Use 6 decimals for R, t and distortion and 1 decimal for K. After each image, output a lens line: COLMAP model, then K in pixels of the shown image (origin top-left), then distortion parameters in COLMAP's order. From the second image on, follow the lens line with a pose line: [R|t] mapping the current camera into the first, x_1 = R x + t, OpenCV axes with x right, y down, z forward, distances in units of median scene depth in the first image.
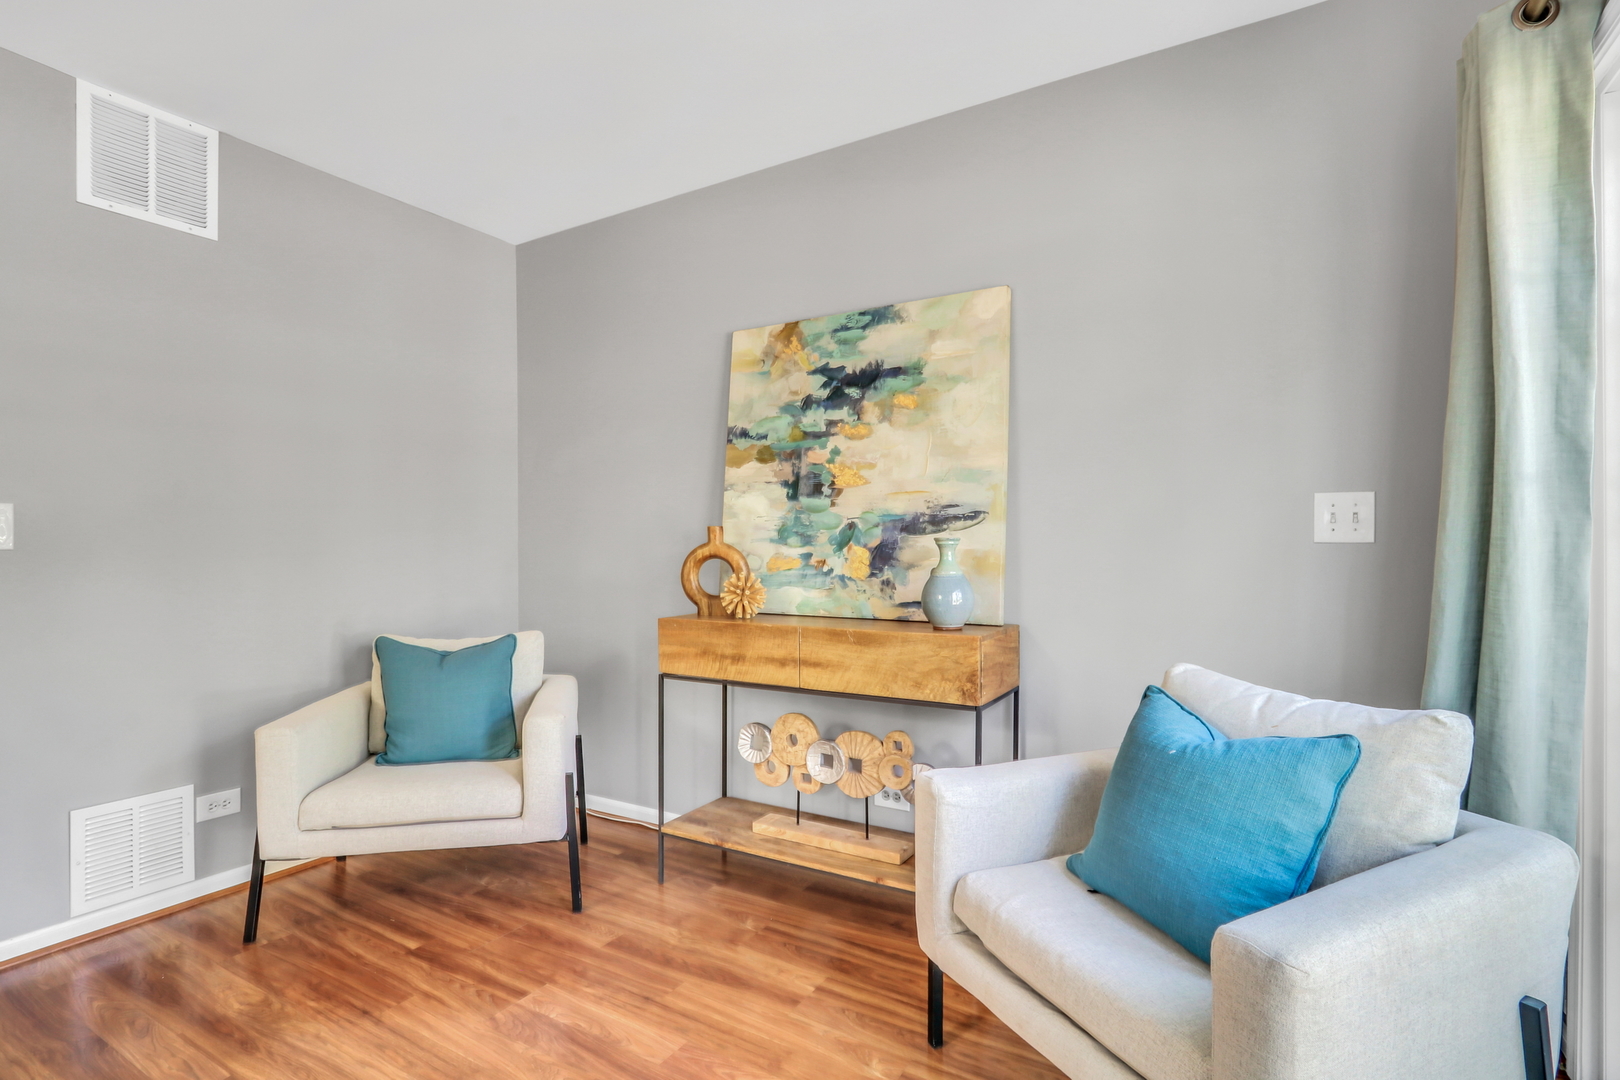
lens RADIAL K [[797.7, 0, 804.1], [0, 797.7, 544.7], [0, 0, 1]] dist [-0.024105, 0.004915]
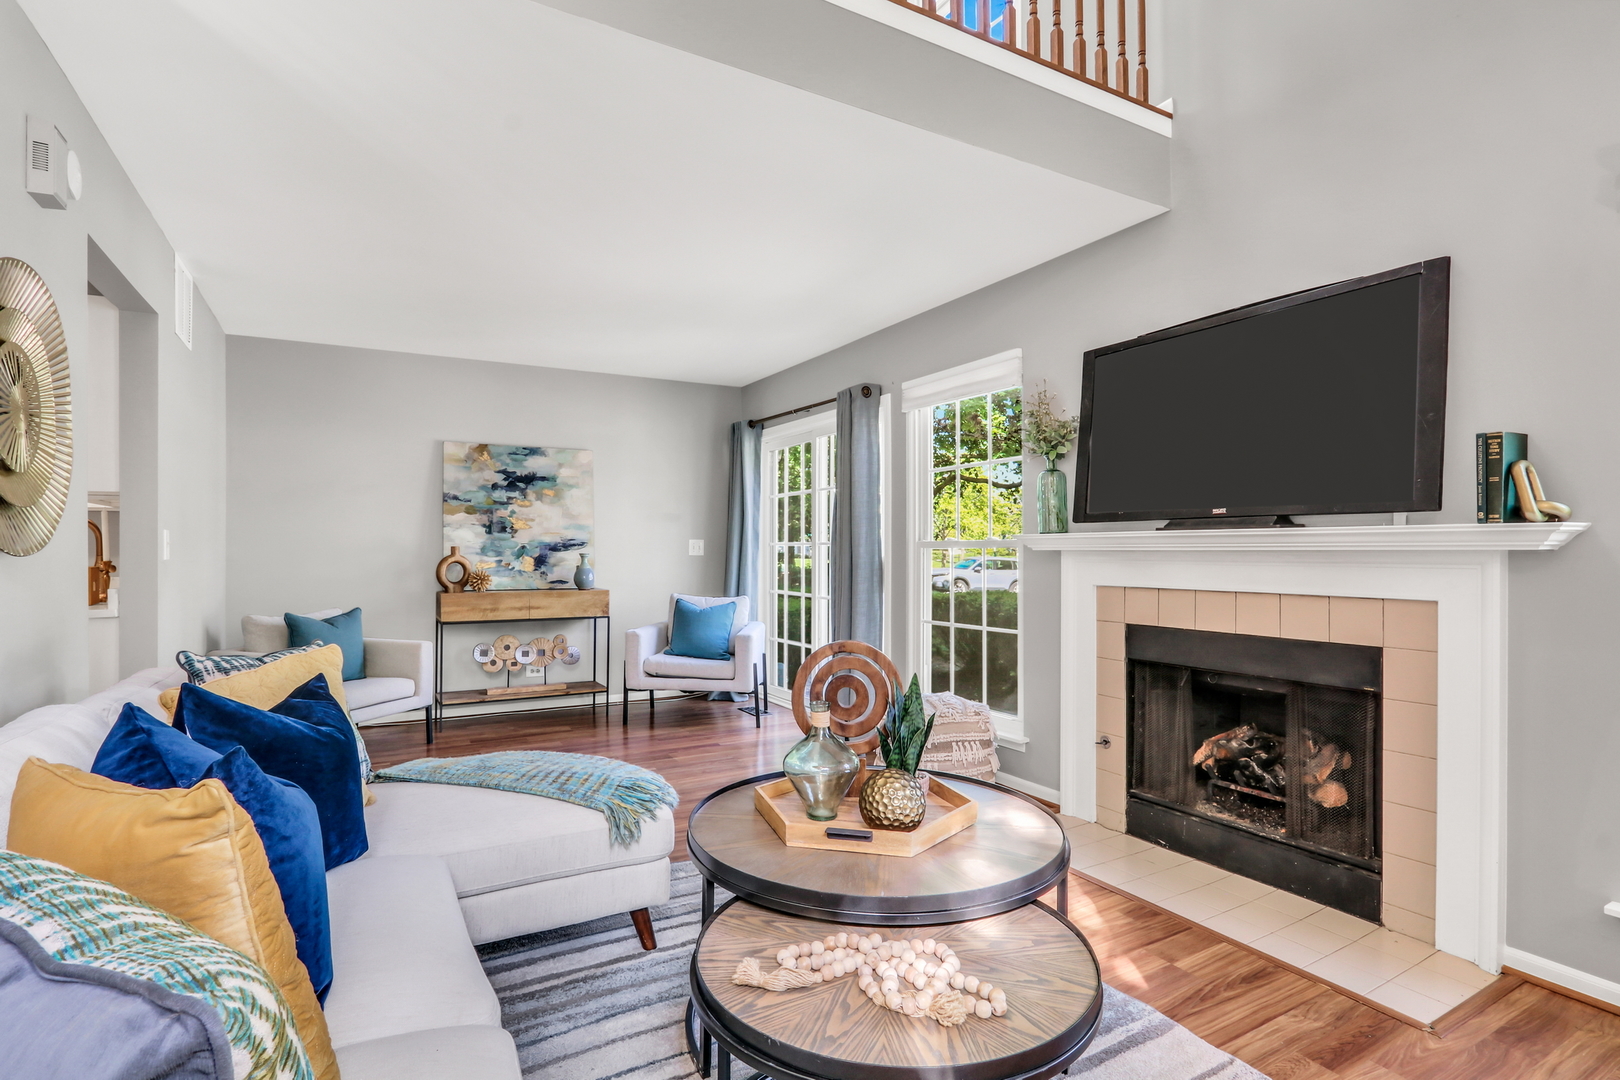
lens RADIAL K [[797.7, 0, 791.9], [0, 797.7, 548.0], [0, 0, 1]] dist [-0.024105, 0.004915]
pose [[0.500750, 0.008437, 0.865551, -1.485688], [-0.001814, 0.999961, -0.008698, -0.004491], [-0.865590, 0.002786, 0.500745, -0.731192]]
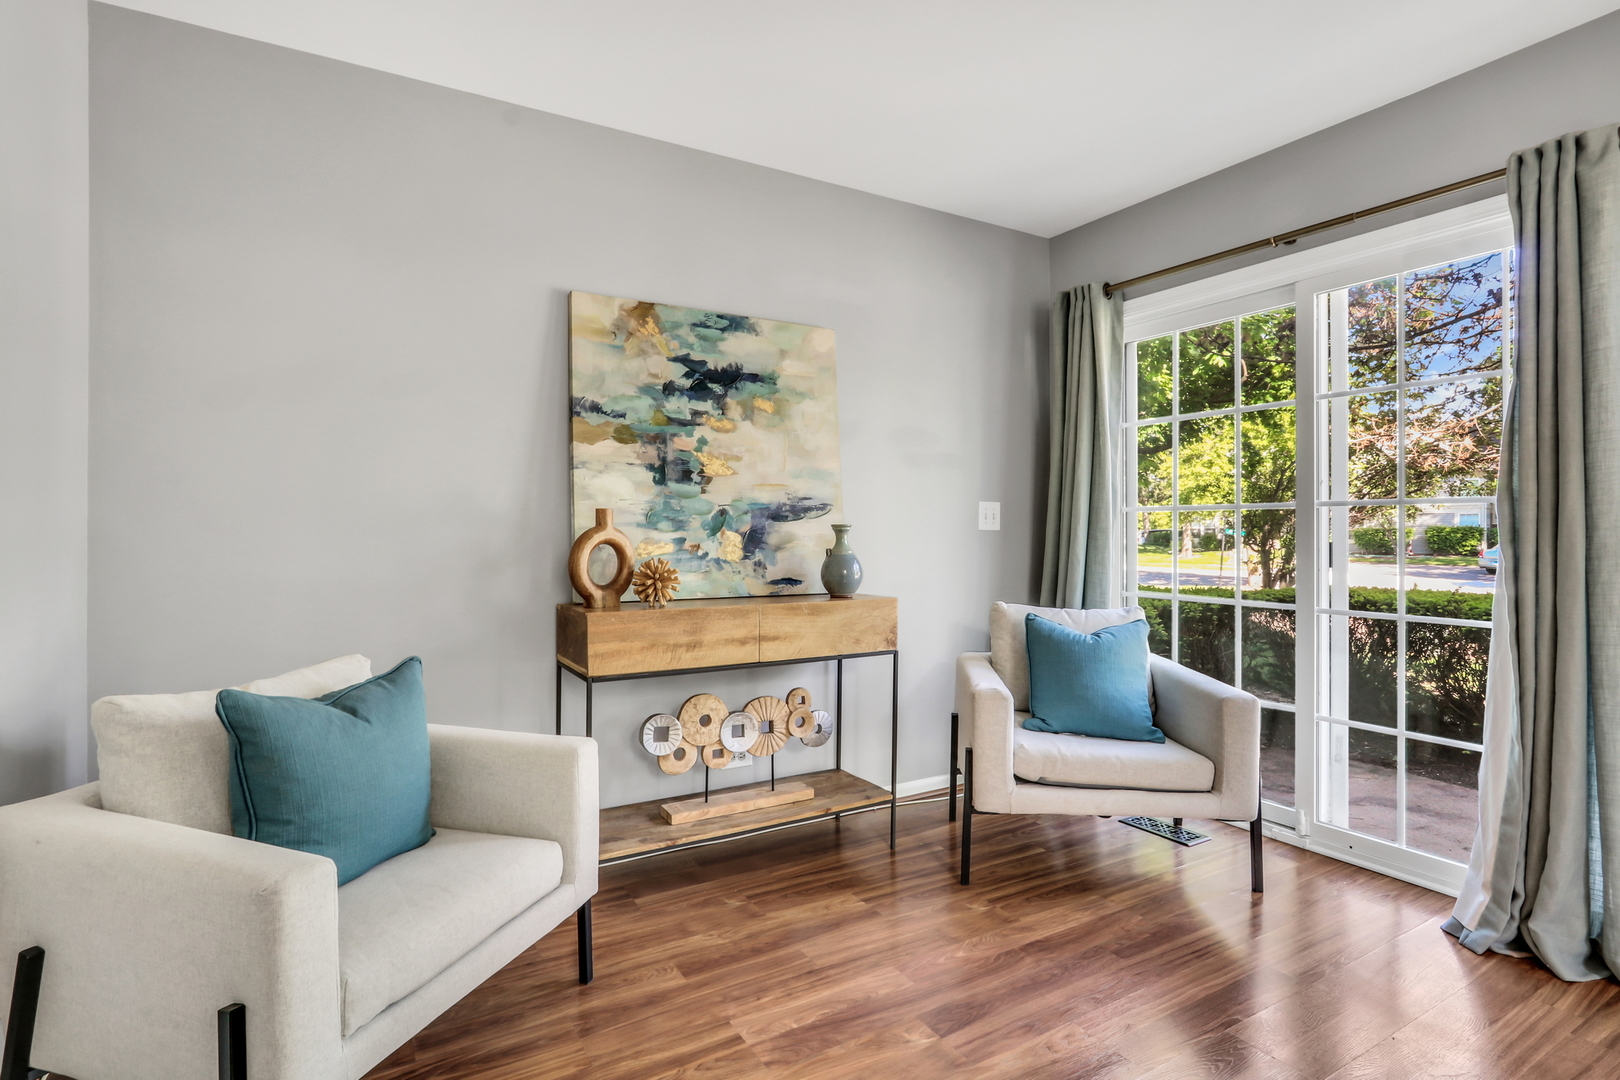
lens RADIAL K [[797.7, 0, 790.5], [0, 797.7, 531.0], [0, 0, 1]] dist [-0.024105, 0.004915]
pose [[0.485229, 0.005983, 0.874366, -0.862331], [0.000160, 0.999976, -0.006931, 0.009170], [-0.874387, 0.003503, 0.485217, 0.409861]]
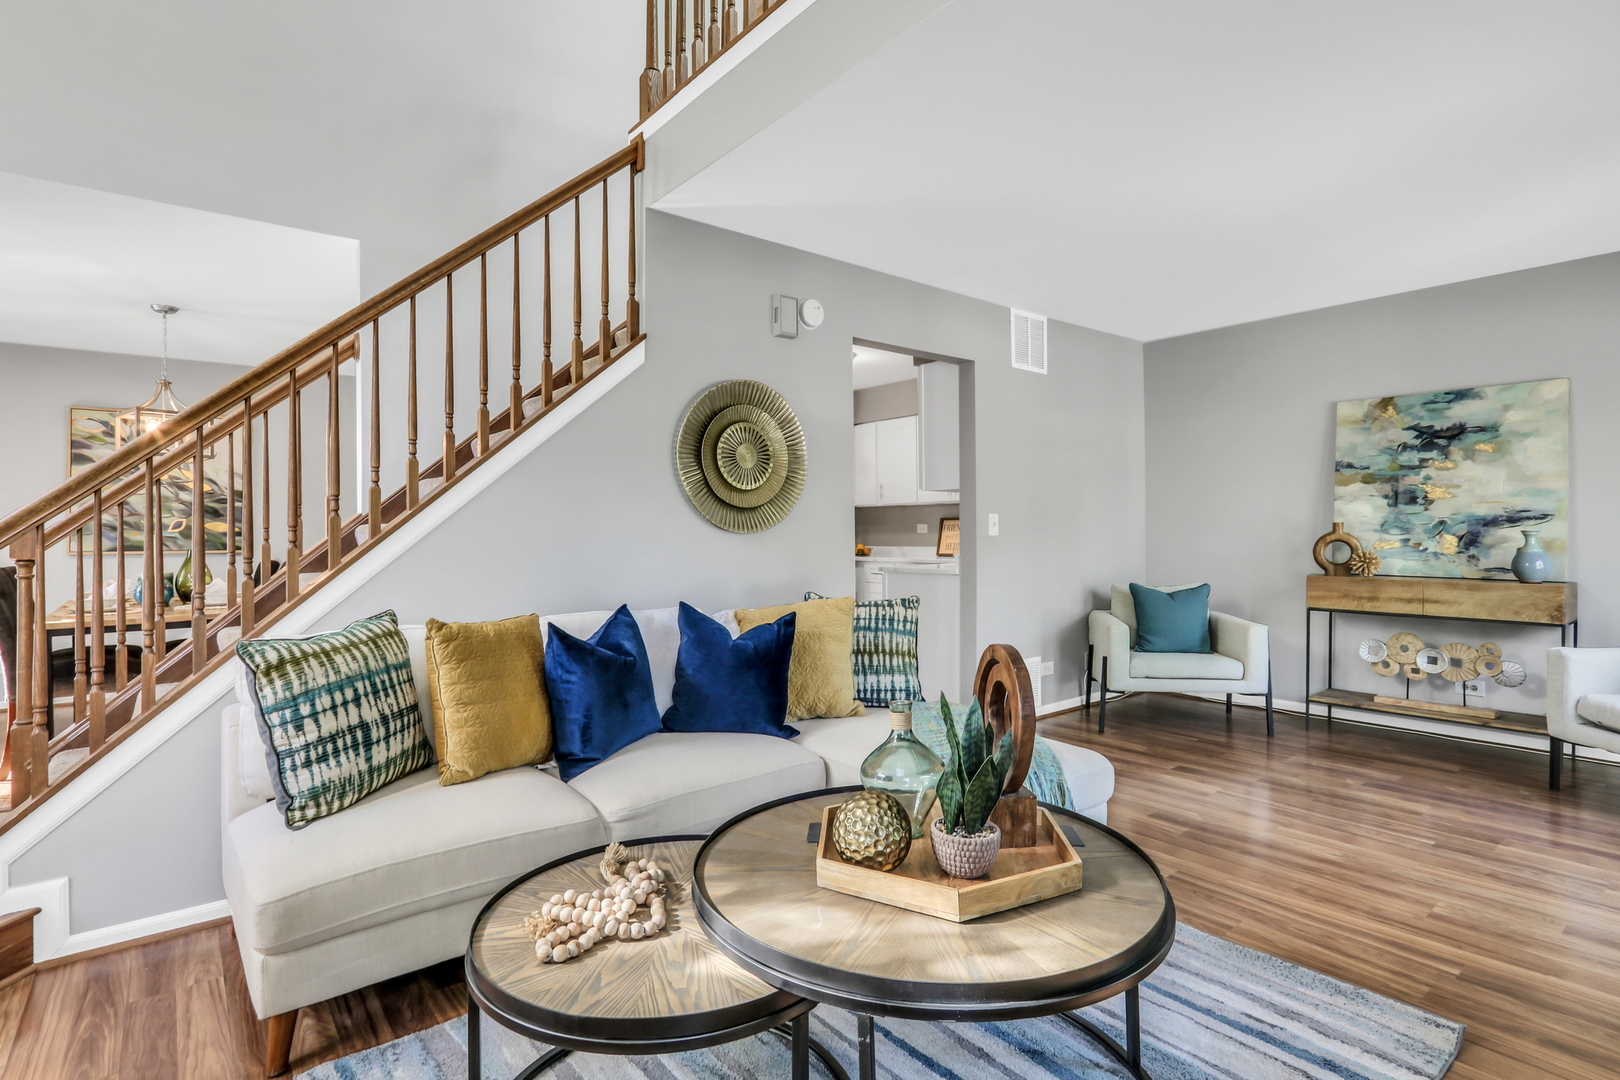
lens RADIAL K [[797.7, 0, 800.5], [0, 797.7, 527.6], [0, 0, 1]] dist [-0.024105, 0.004915]
pose [[0.935407, -0.000479, -0.353573, -0.631200], [0.000244, 1.000000, -0.000710, -0.012315], [0.353573, 0.000578, 0.935407, -1.039328]]
